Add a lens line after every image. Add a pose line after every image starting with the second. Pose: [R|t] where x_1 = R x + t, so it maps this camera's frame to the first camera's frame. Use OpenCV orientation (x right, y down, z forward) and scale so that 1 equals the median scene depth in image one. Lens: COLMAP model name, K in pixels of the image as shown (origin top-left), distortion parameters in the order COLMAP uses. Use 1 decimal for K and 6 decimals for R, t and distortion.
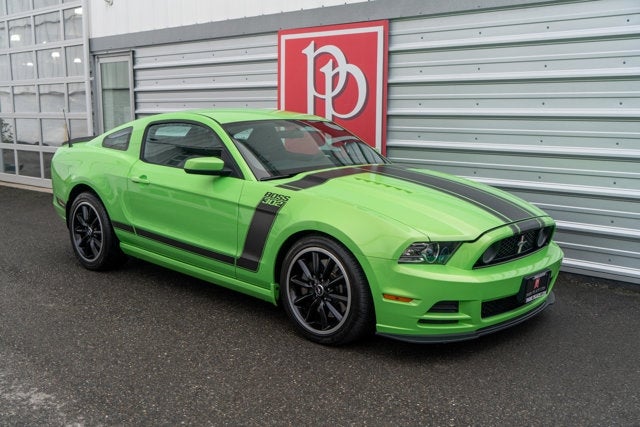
lens RADIAL K [[683.4, 0, 325.3], [0, 683.4, 218.1], [0, 0, 1]] dist [0.023428, 0.000000]
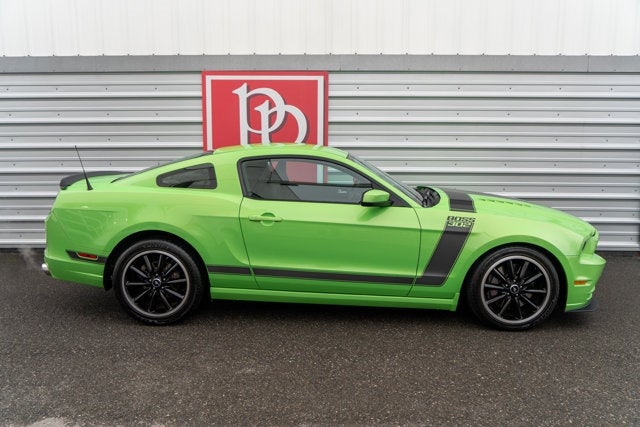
lens RADIAL K [[481.9, 0, 313.9], [0, 481.9, 226.4], [0, 0, 1]] dist [-0.026408, 0.023269]
pose [[0.756338, -0.114254, 0.644127, -0.518922], [0.103034, 0.993146, 0.055179, -0.058878], [-0.646016, 0.024633, 0.762926, 0.350292]]
